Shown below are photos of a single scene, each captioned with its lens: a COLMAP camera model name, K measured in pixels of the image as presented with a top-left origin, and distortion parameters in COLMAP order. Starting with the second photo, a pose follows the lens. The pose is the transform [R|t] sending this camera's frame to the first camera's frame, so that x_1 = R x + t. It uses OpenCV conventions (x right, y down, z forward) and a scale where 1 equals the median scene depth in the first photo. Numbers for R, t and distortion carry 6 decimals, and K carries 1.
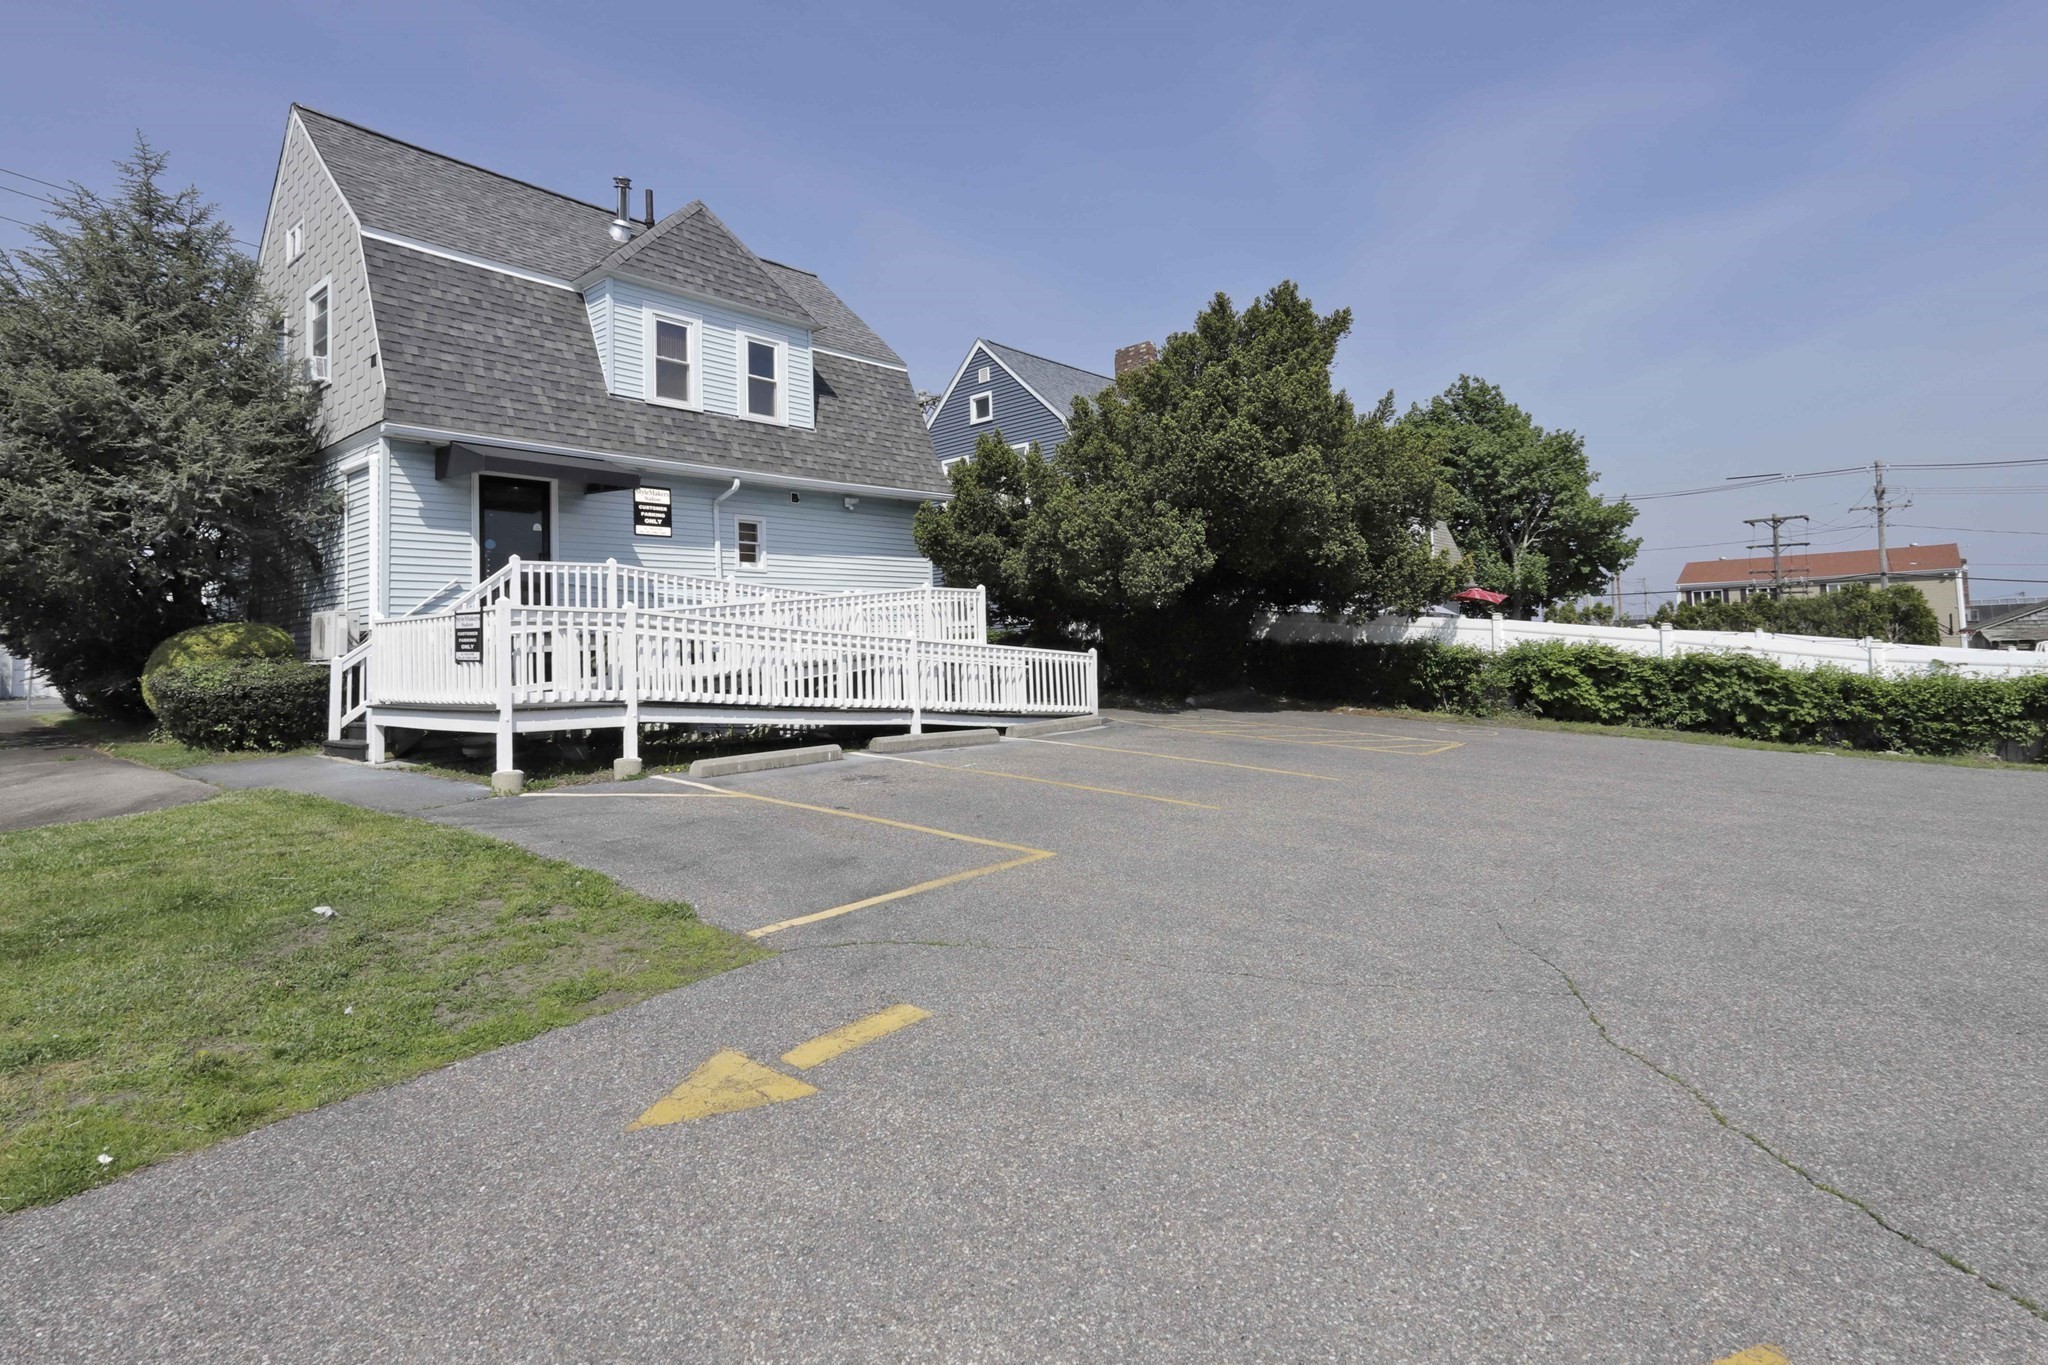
lens RADIAL K [[1029.9, 0, 1023.5], [0, 1029.9, 598.6], [0, 0, 1]] dist [0.026084, 0.000466]
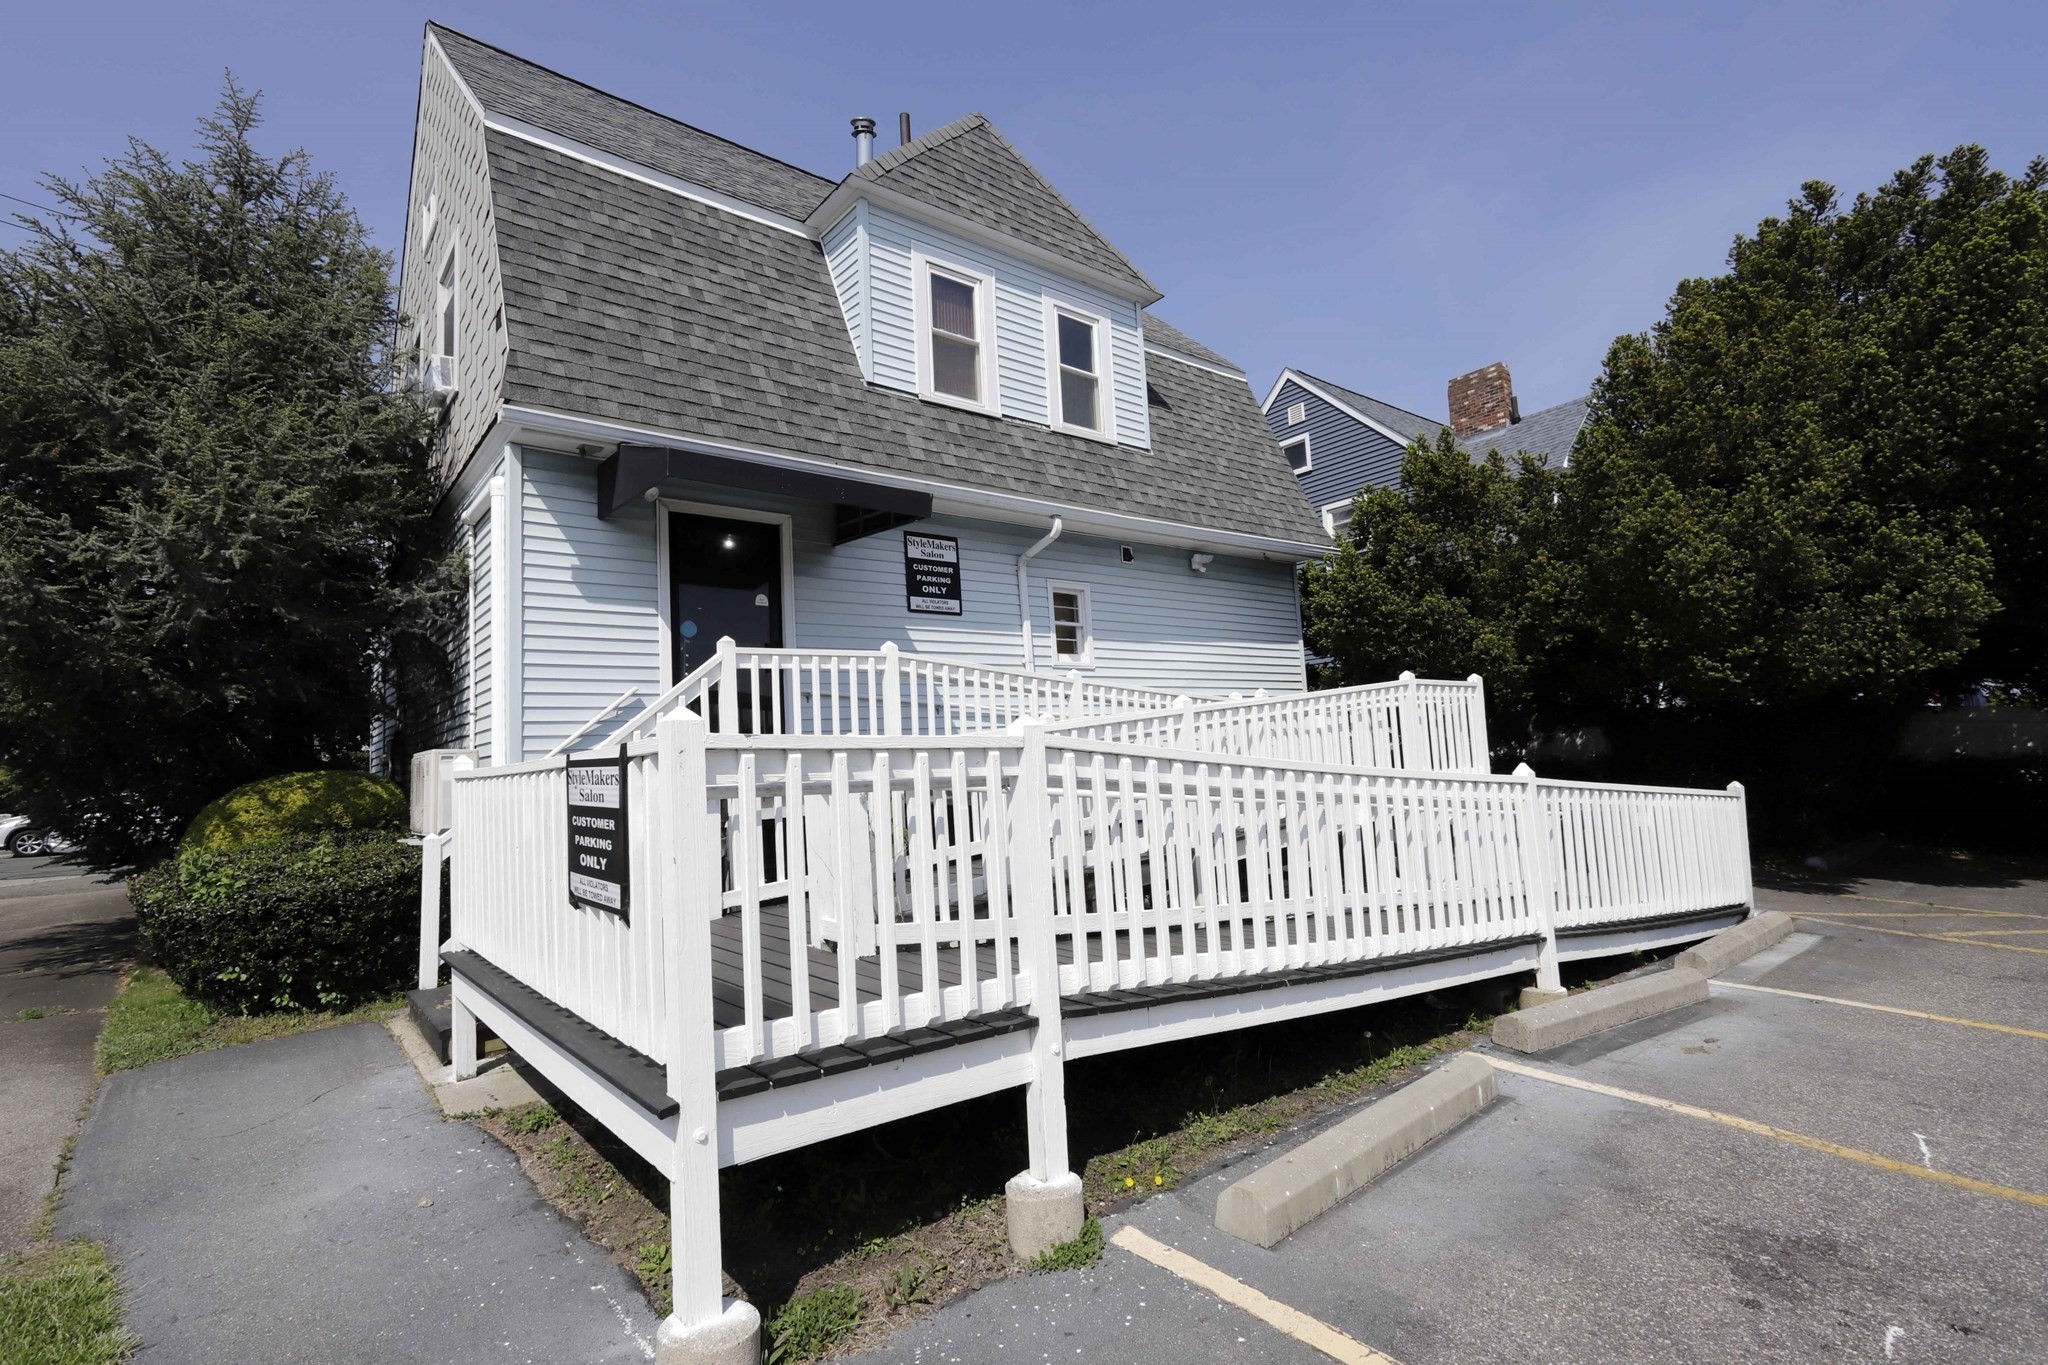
lens RADIAL K [[956.6, 0, 1024.0], [0, 956.6, 682.5], [0, 0, 1]] dist [0.000527, -0.000202]
pose [[0.986343, -0.036064, -0.160707, -0.230179], [0.030858, 0.998919, -0.034774, 0.002646], [0.161787, 0.029340, 0.986389, 0.475304]]
